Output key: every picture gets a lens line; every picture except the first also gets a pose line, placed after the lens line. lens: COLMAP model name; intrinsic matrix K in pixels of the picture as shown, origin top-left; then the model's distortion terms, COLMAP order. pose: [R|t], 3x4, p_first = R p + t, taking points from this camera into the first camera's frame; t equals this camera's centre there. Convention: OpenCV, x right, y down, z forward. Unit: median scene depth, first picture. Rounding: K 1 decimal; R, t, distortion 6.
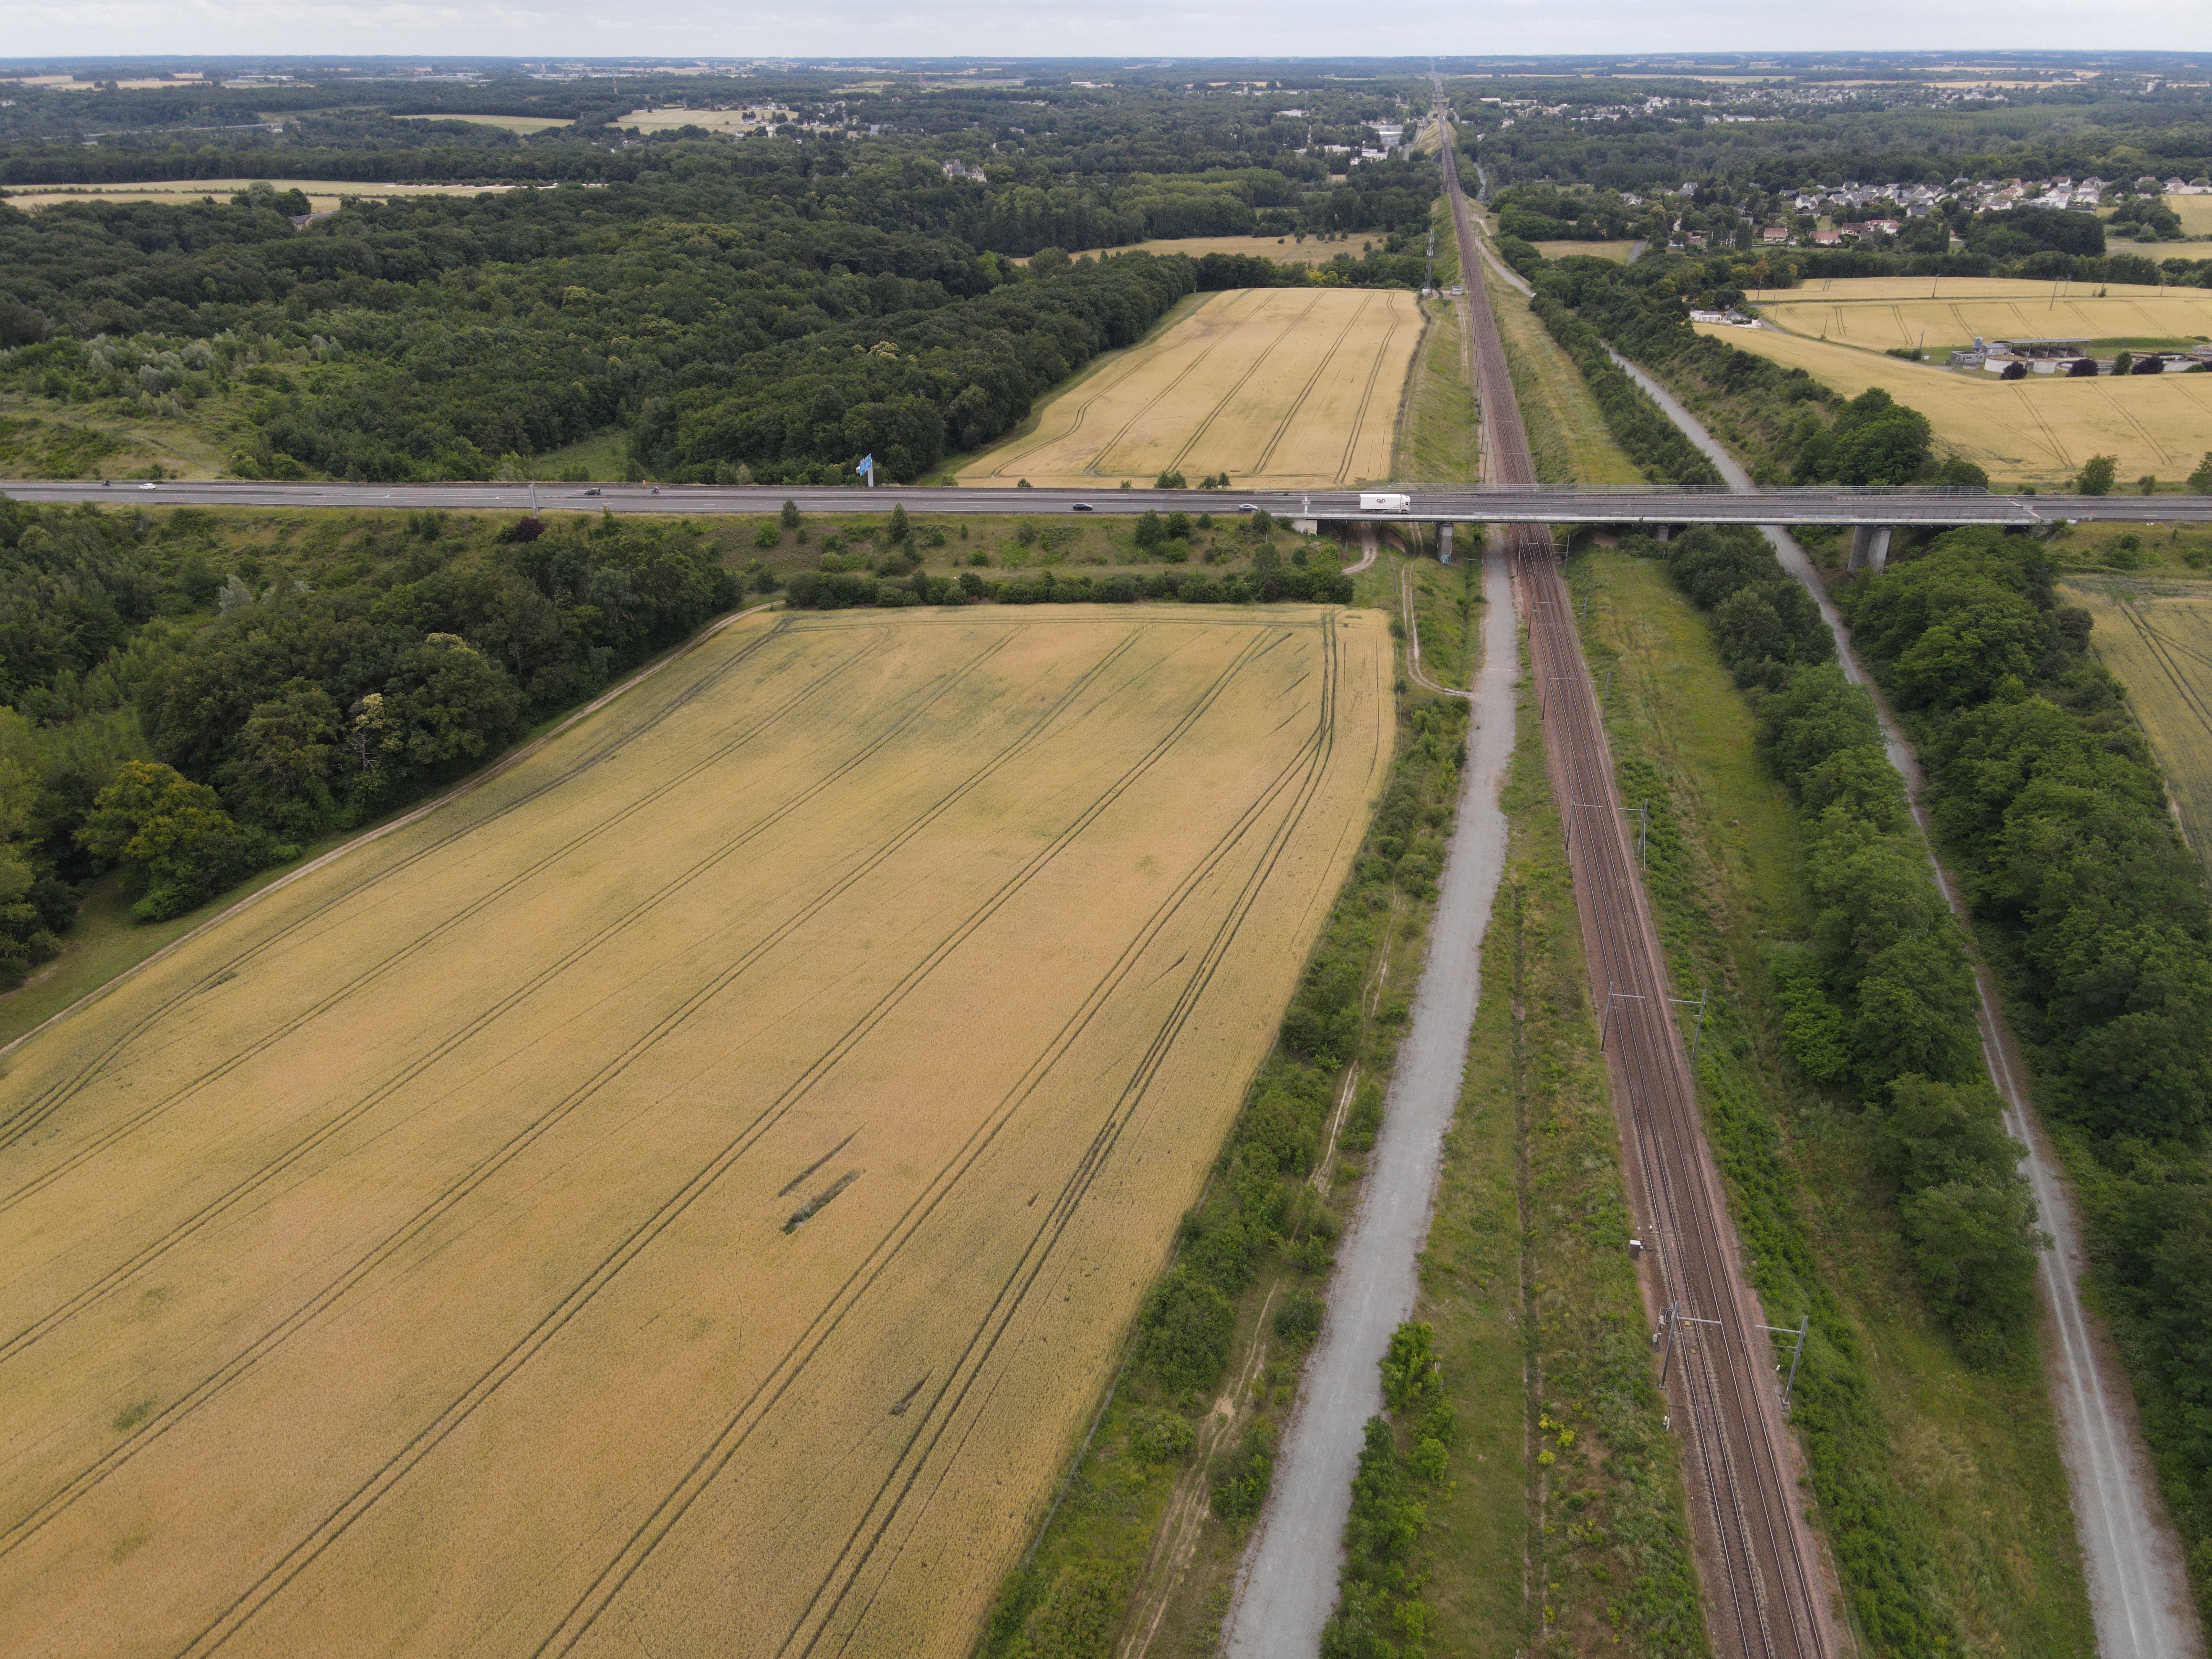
lens RADIAL K [[1766.6, 0, 1106.0], [0, 1766.6, 829.5], [0, 0, 1]] dist [0.011004, 0.074330]
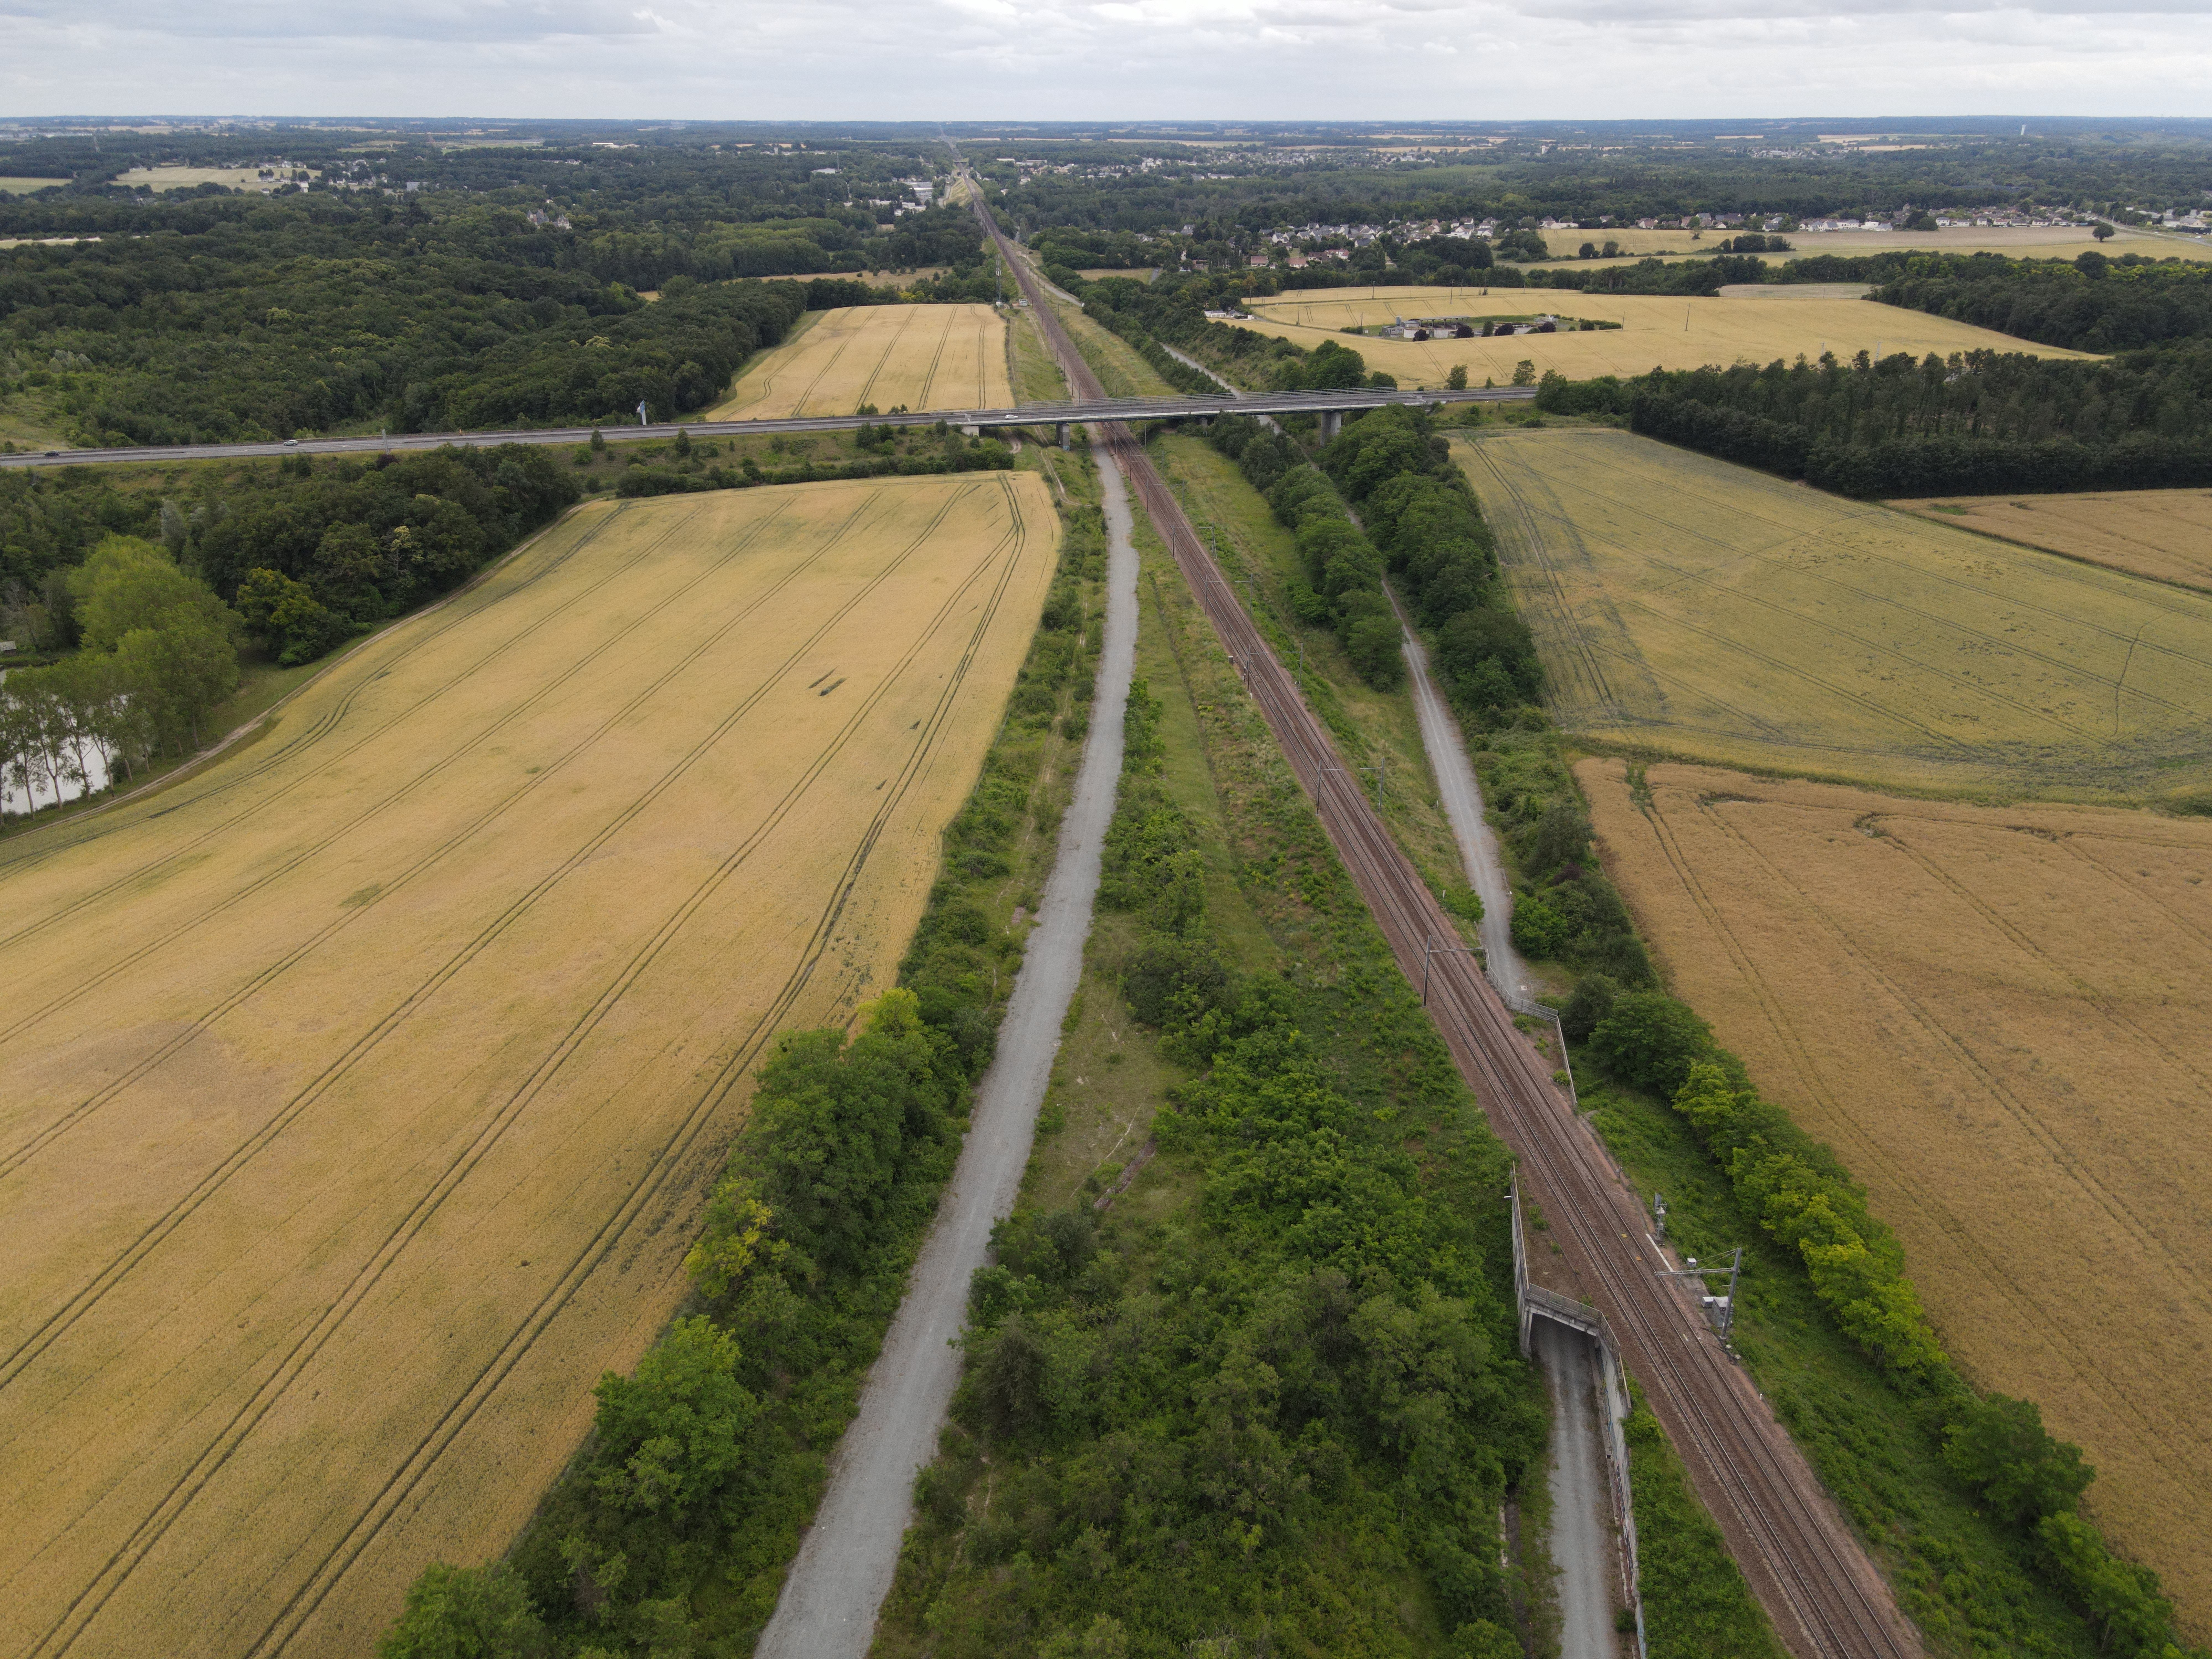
lens RADIAL K [[1731.2, 0, 1106.0], [0, 1731.2, 829.5], [0, 0, 1]] dist [0.059712, -0.020843]
pose [[0.967218, -0.096858, 0.234752, -0.077154], [0.102834, 0.994609, -0.013319, 0.097259], [-0.232196, 0.037023, 0.971964, -0.214104]]
